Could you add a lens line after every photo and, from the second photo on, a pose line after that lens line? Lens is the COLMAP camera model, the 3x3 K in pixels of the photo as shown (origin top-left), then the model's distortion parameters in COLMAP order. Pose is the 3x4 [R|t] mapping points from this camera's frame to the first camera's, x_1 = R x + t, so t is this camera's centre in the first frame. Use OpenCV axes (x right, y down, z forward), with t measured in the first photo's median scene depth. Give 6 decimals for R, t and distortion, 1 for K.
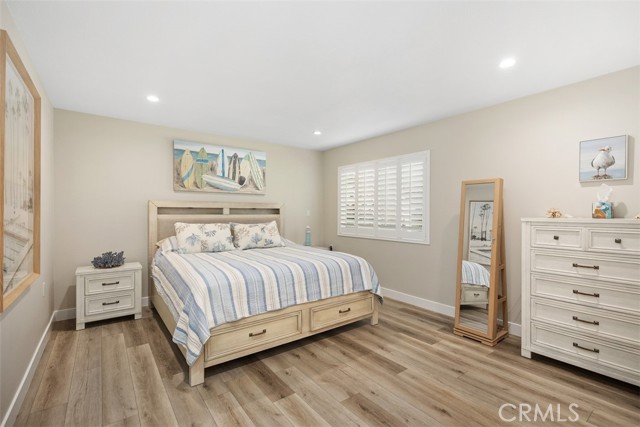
lens RADIAL K [[287.8, 0, 319.1], [0, 287.8, 217.3], [0, 0, 1]] dist [0.005734, 0.000176]
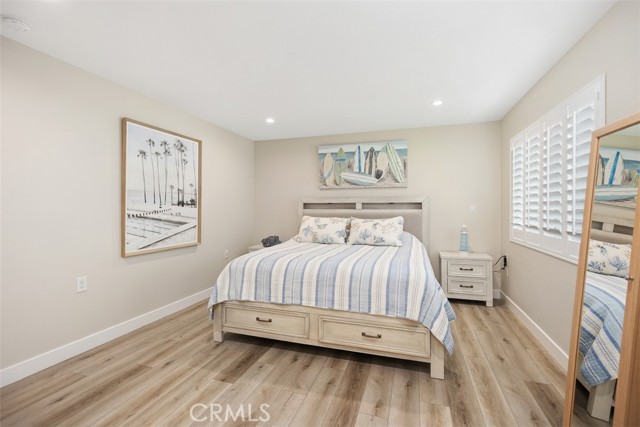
lens RADIAL K [[287.8, 0, 324.8], [0, 287.8, 208.8], [0, 0, 1]] dist [0.005734, 0.000176]
pose [[0.579483, -0.000568, -0.814984, 0.520196], [-0.011404, 0.999896, -0.008806, -0.001559], [0.814904, 0.014397, 0.579417, 0.370391]]
